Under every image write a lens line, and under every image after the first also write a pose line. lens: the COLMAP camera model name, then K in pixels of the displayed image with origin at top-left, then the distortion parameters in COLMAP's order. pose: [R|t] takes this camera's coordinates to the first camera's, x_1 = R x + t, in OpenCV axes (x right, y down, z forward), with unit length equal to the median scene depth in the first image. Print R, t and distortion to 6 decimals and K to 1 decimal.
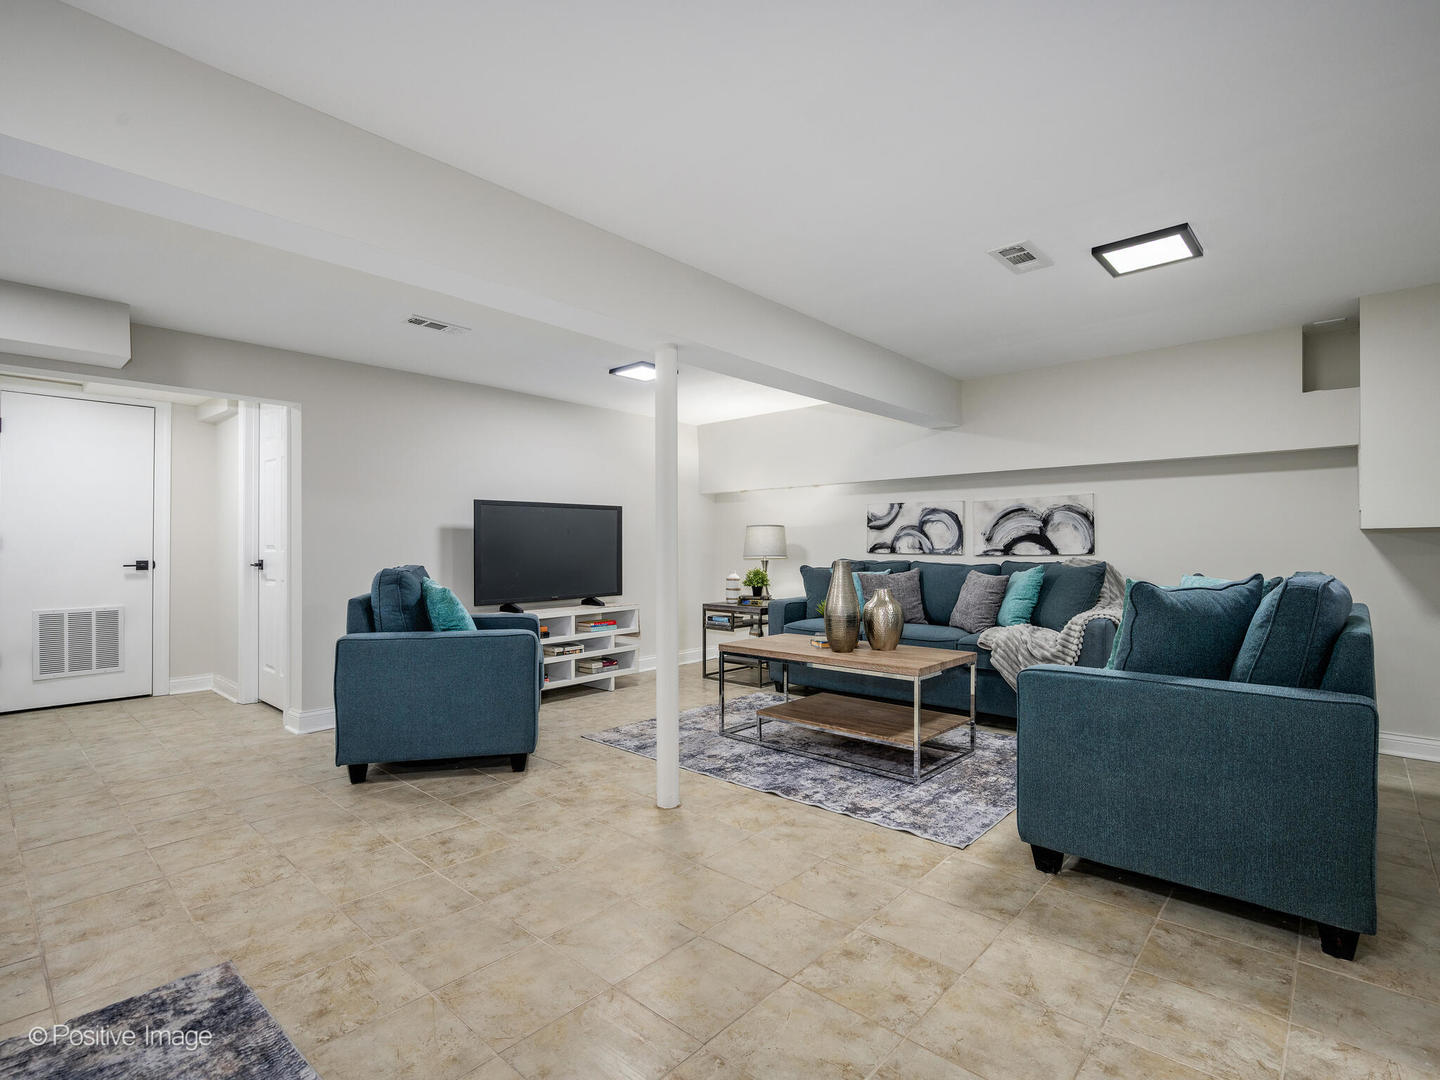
lens RADIAL K [[695.3, 0, 721.7], [0, 695.3, 547.8], [0, 0, 1]] dist [-0.001357, 0.000533]
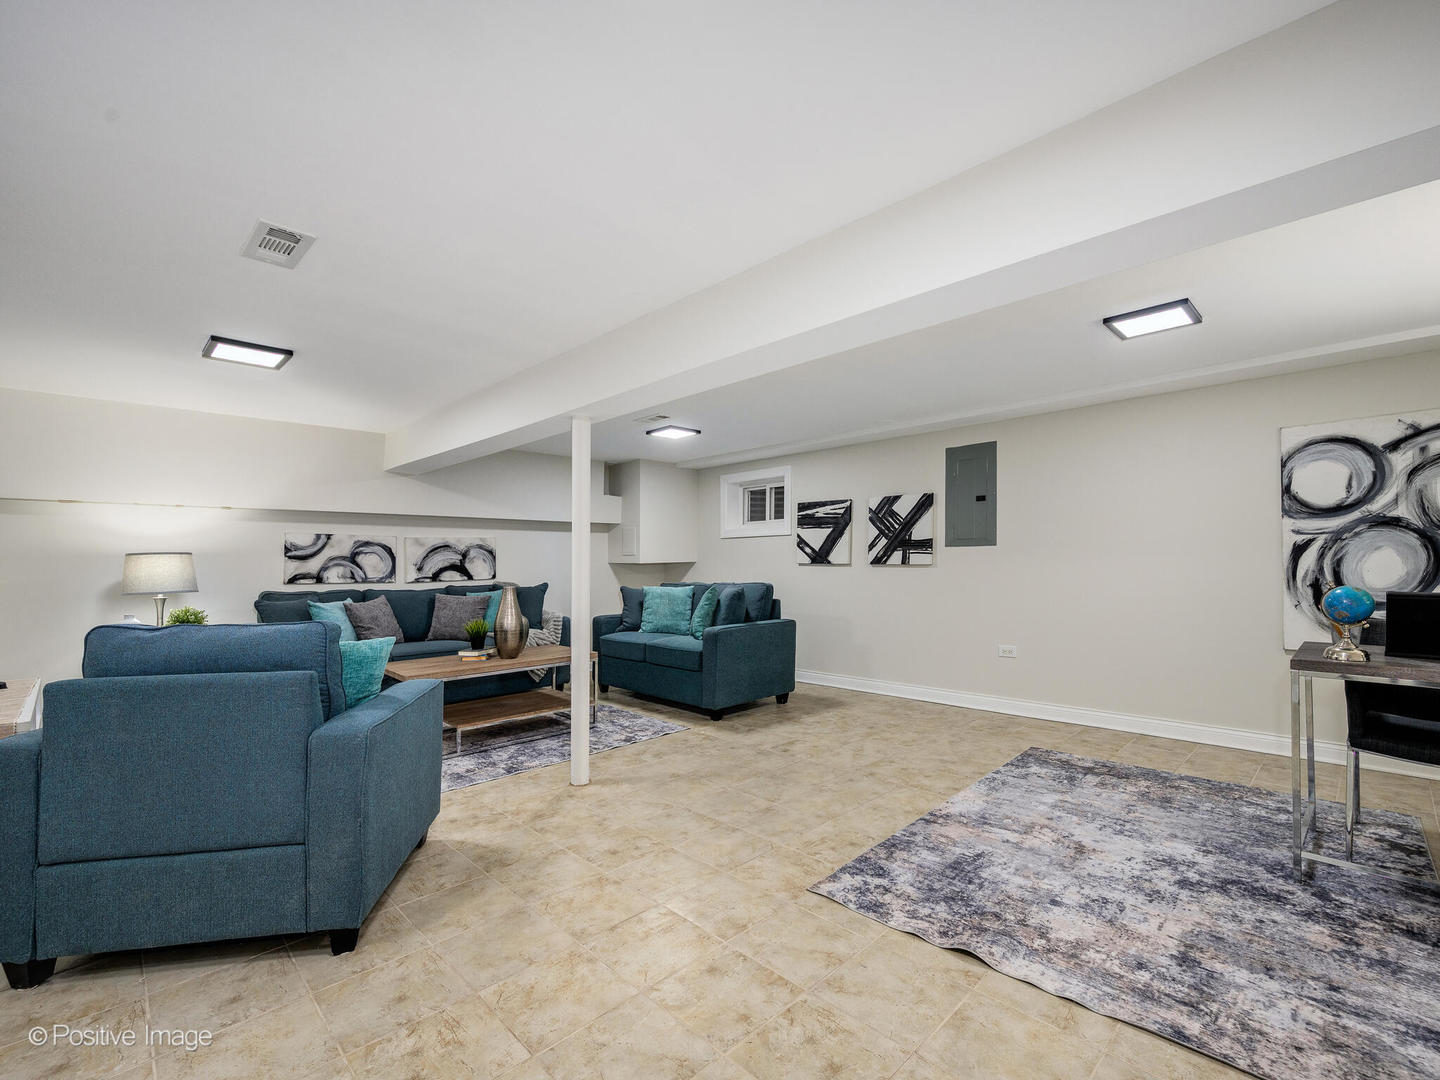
lens RADIAL K [[625.2, 0, 723.9], [0, 625.2, 550.1], [0, 0, 1]] dist [0.000564, 0.000215]
pose [[0.071122, 0.025679, 0.997137, -0.723263], [0.015117, 0.999526, -0.026819, -0.008210], [-0.997353, 0.016981, 0.070700, 0.399550]]
